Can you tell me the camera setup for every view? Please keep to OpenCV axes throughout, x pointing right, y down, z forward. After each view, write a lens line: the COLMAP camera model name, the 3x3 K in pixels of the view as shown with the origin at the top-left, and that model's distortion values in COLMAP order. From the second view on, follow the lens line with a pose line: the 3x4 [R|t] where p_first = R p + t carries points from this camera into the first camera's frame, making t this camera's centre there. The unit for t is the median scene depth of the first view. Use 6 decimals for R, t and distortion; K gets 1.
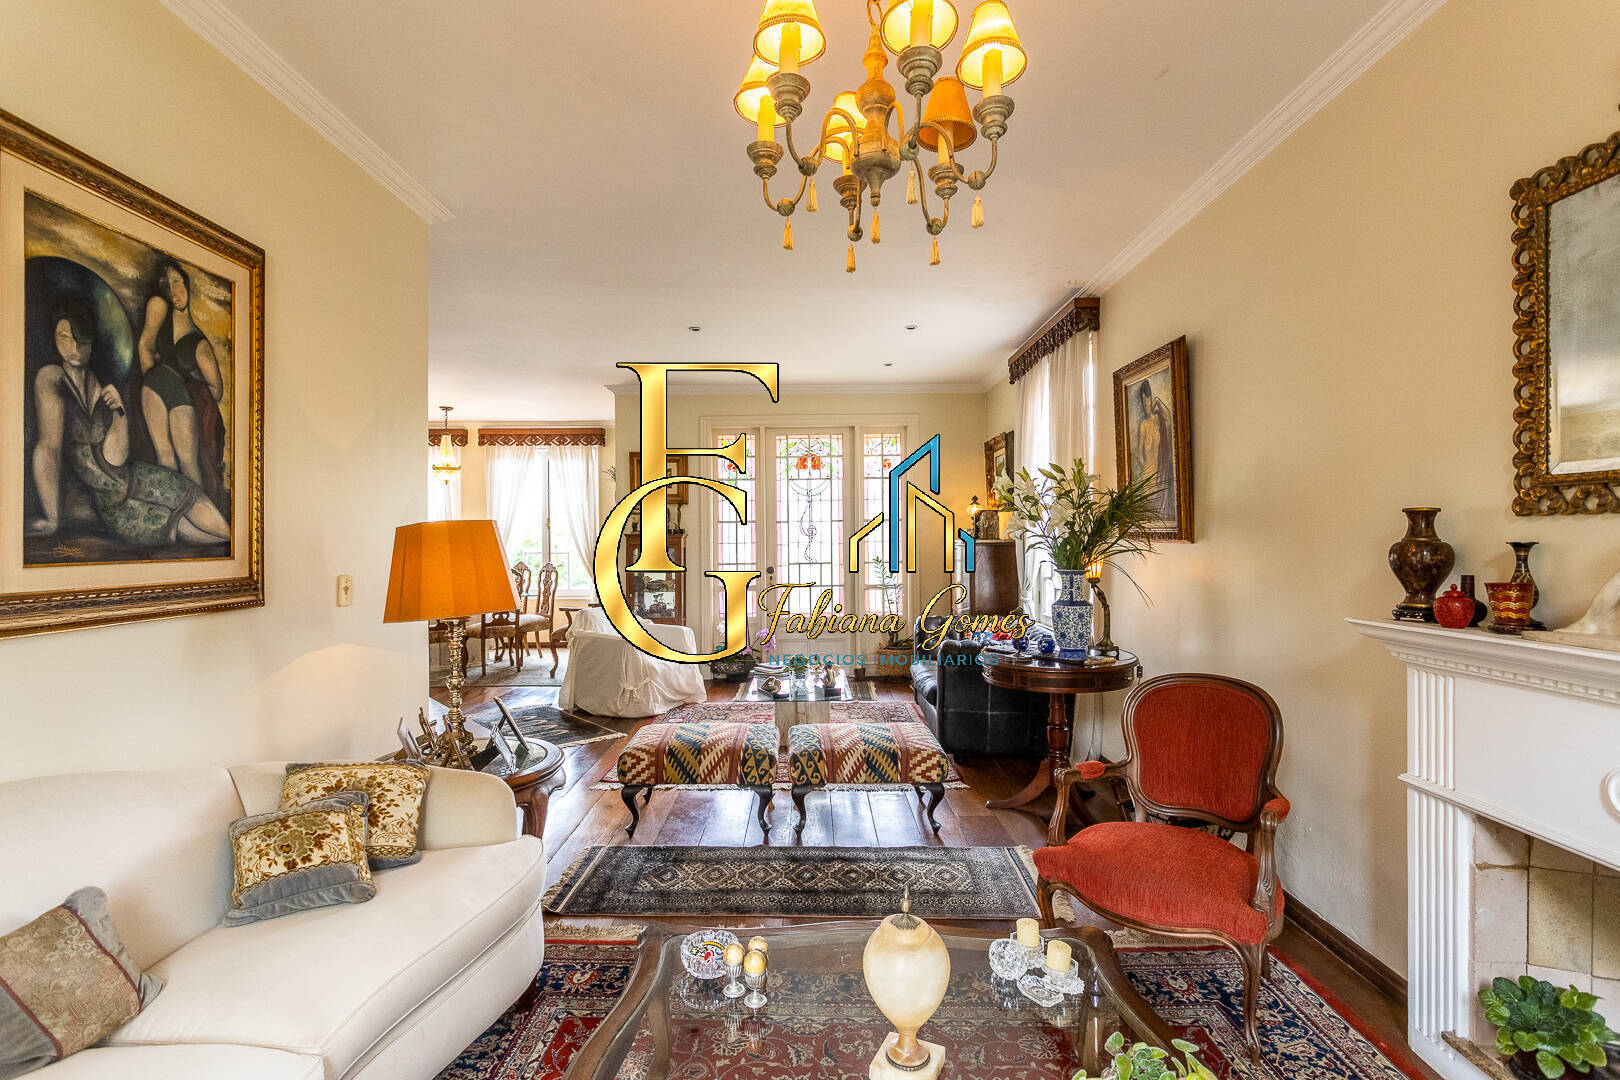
lens RADIAL K [[761.1, 0, 808.8], [0, 761.1, 536.7], [0, 0, 1]] dist [0.004293, 0.001160]
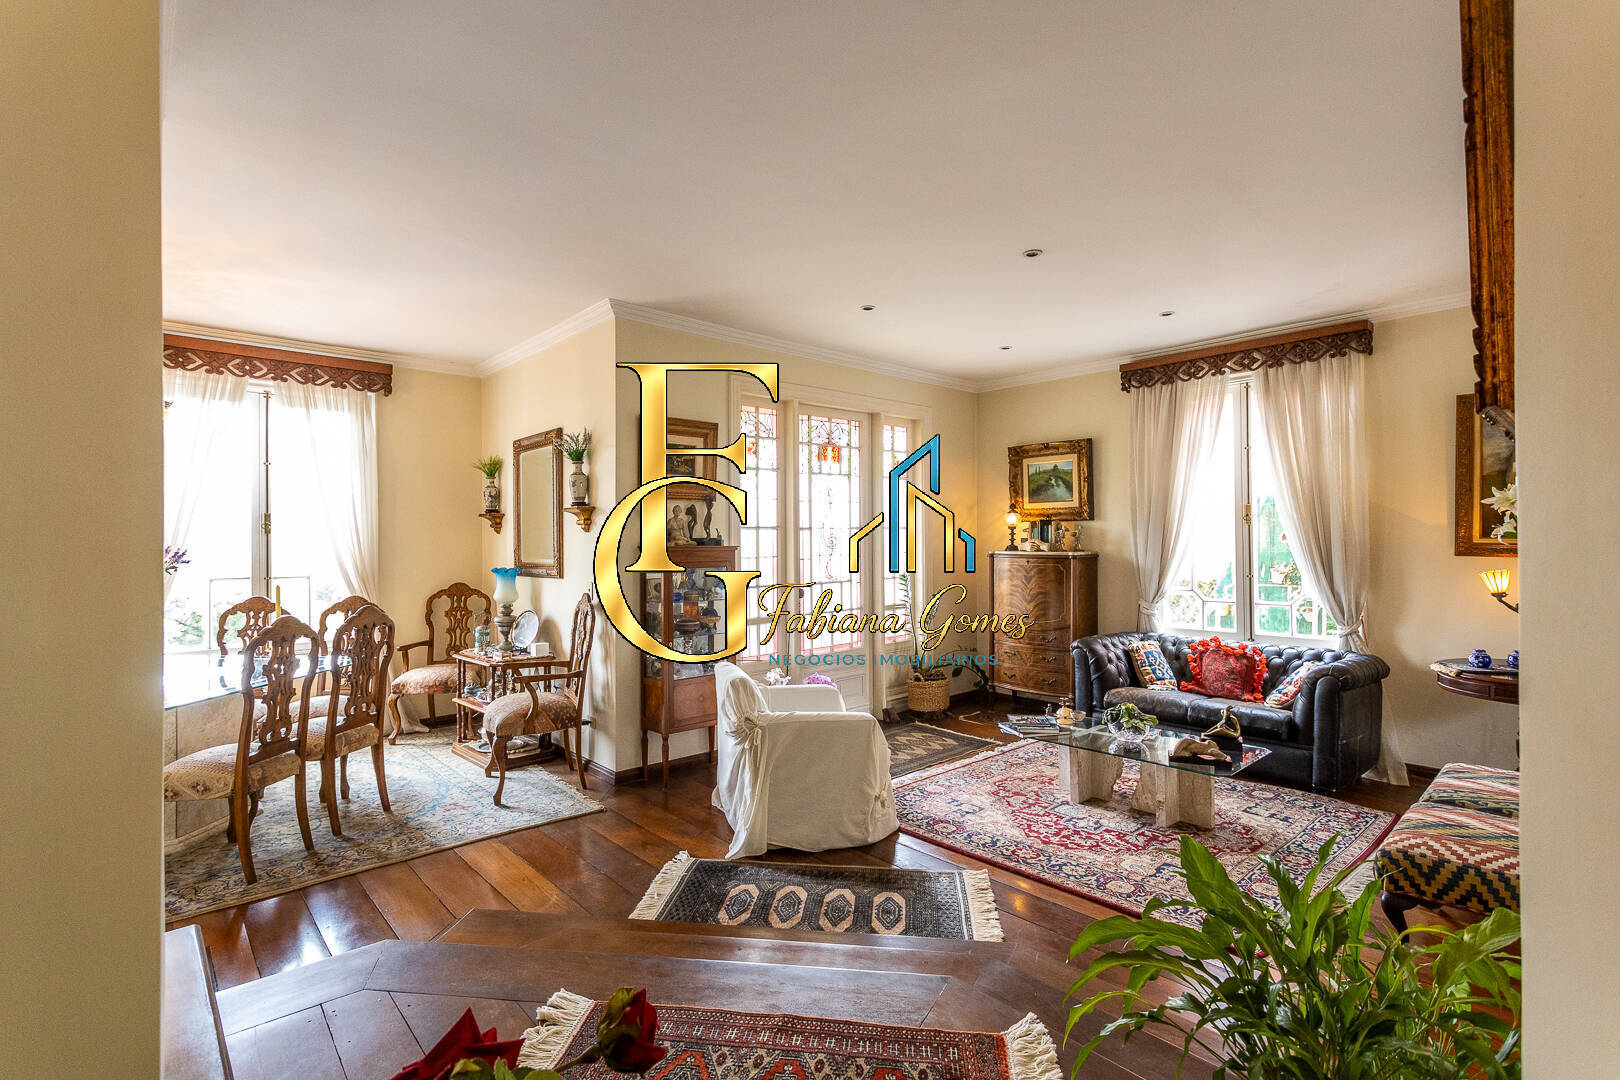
lens RADIAL K [[761.1, 0, 808.8], [0, 761.1, 536.7], [0, 0, 1]] dist [0.004293, 0.001160]
pose [[0.748144, 0.002875, 0.663530, -0.561984], [-0.000902, 0.999994, -0.003316, -0.009150], [-0.663536, 0.001882, 0.748142, 0.451824]]
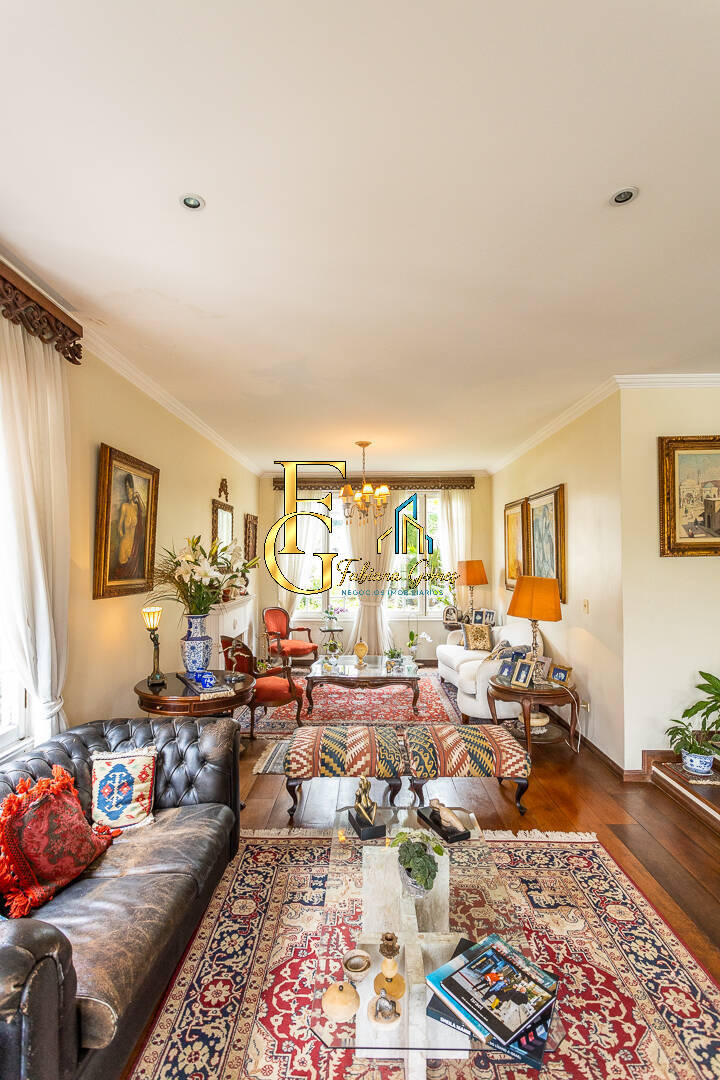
lens RADIAL K [[514.9, 0, 359.4], [0, 514.9, 551.9], [0, 0, 1]] dist [0.005700, 0.001602]
pose [[-0.999776, 0.007263, 0.019880, 0.012266], [0.006913, 0.999821, -0.017614, -0.026680], [-0.020004, -0.017473, -0.999647, 0.983202]]
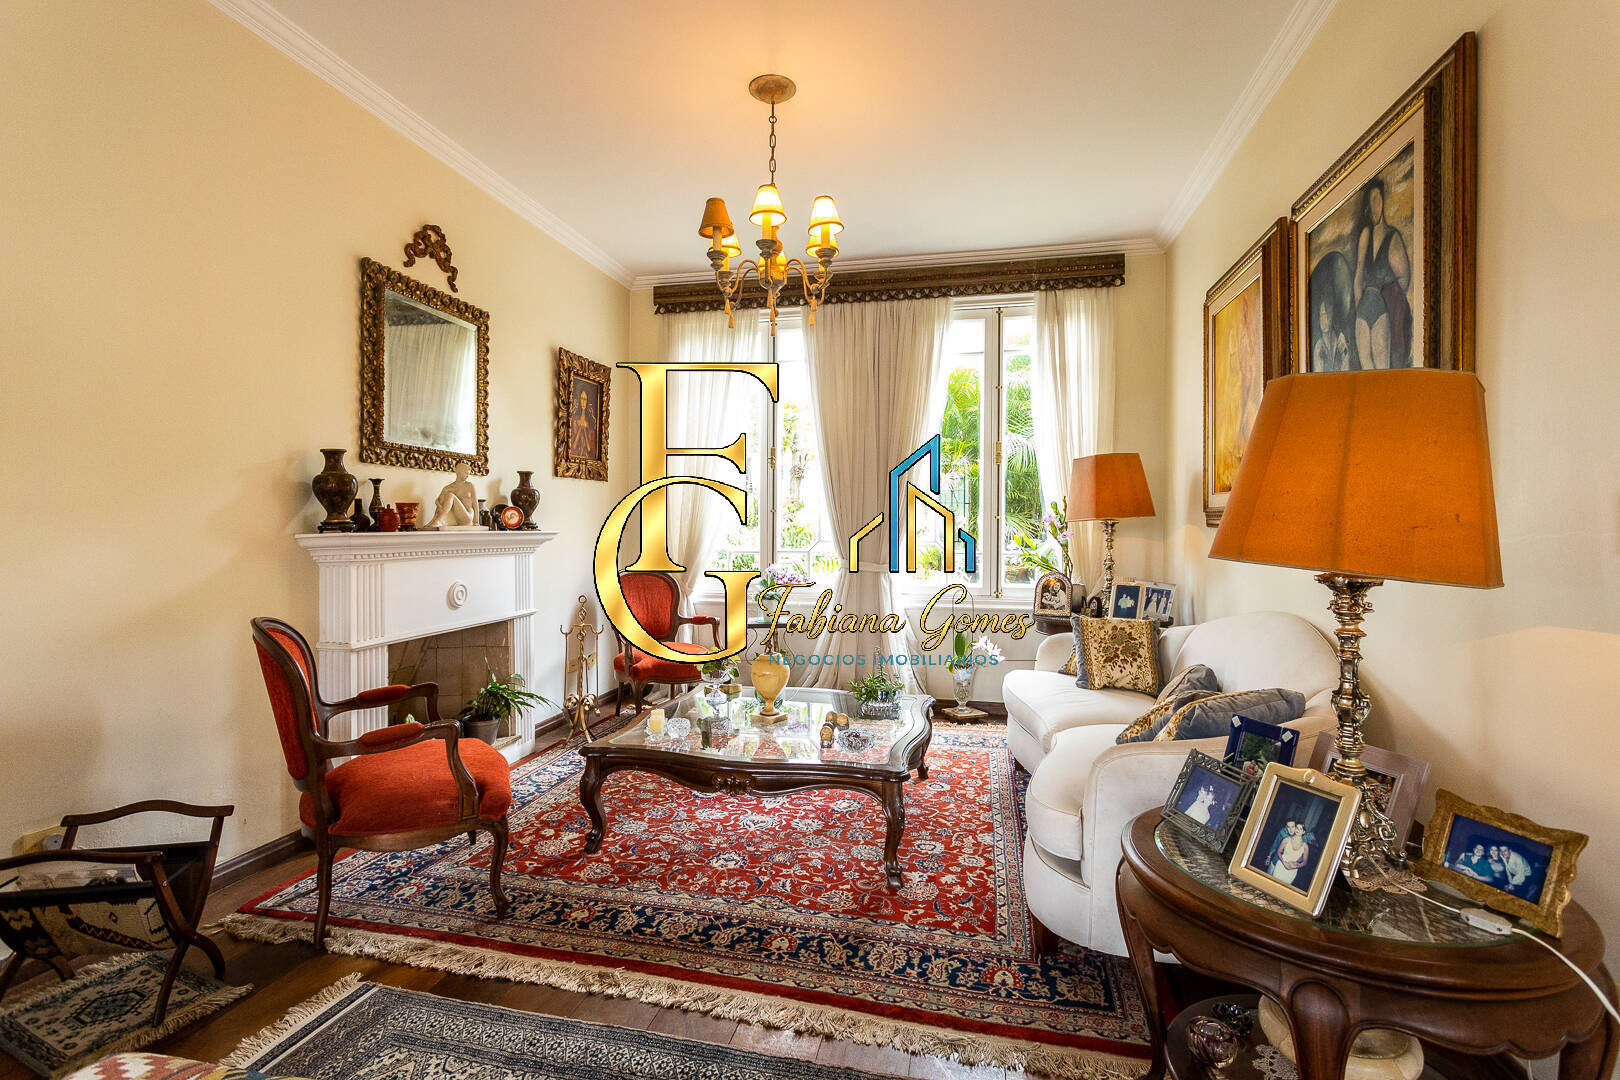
lens RADIAL K [[761.1, 0, 808.8], [0, 761.1, 536.7], [0, 0, 1]] dist [0.004293, 0.001160]
pose [[-0.975413, -0.002770, 0.220367, -0.087982], [-0.001564, 0.999983, 0.005648, 0.030338], [-0.220379, 0.005164, -0.975401, 0.596820]]
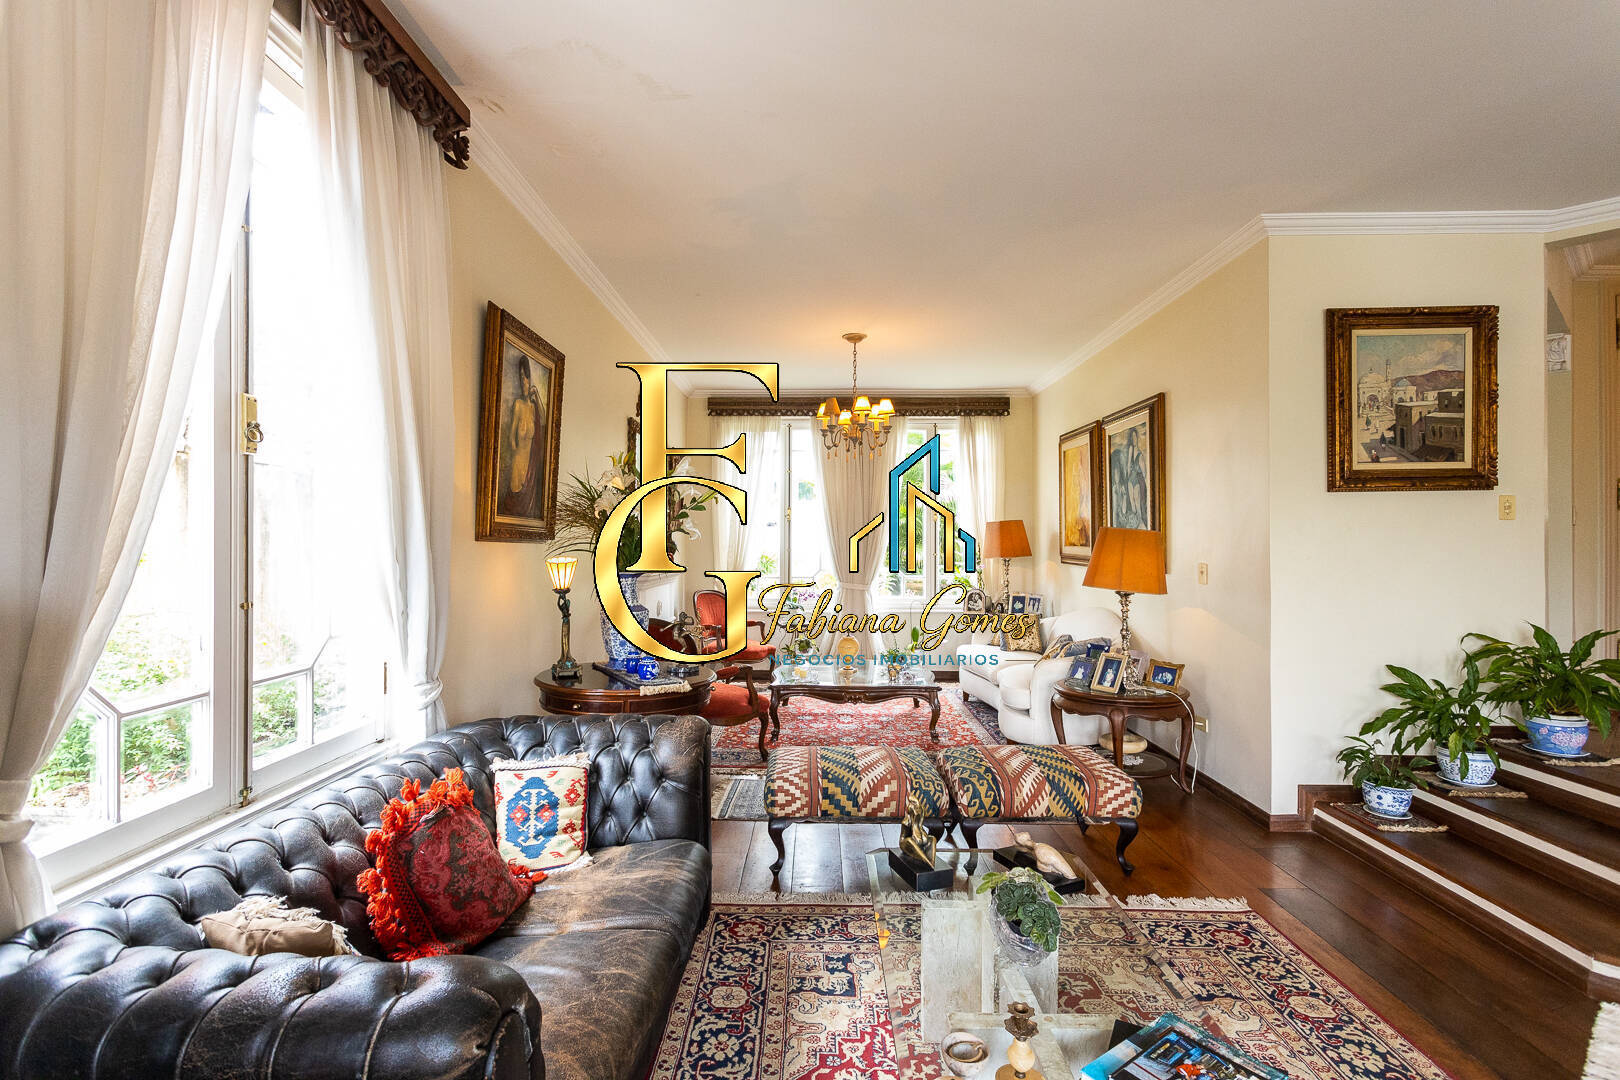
lens RADIAL K [[761.1, 0, 808.8], [0, 761.1, 536.7], [0, 0, 1]] dist [0.004293, 0.001160]
pose [[-0.999874, 0.001494, 0.015787, 0.054699], [0.001272, 0.999900, -0.014092, 0.007095], [-0.015806, -0.014070, -0.999776, 0.968404]]
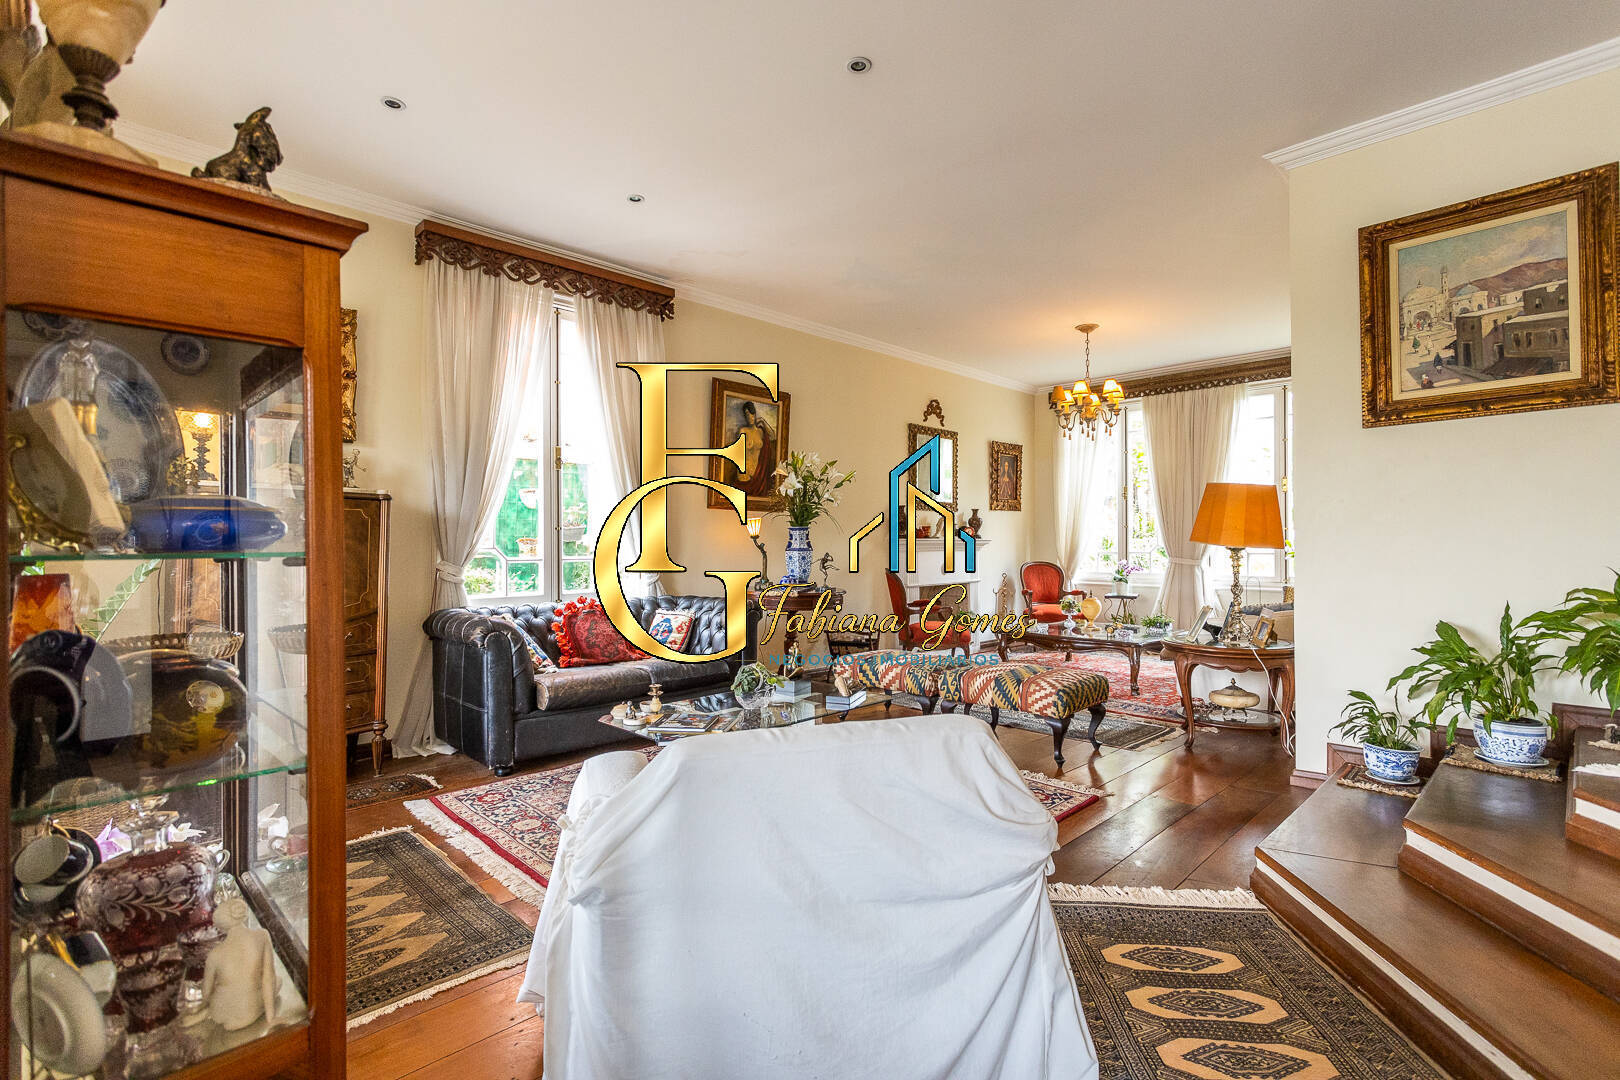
lens RADIAL K [[761.1, 0, 808.8], [0, 761.1, 536.7], [0, 0, 1]] dist [0.004293, 0.001160]
pose [[-0.701502, 0.011282, 0.712578, -0.363835], [-0.000461, 0.999867, -0.016283, 0.043311], [-0.712667, -0.011751, -0.701404, 1.019977]]
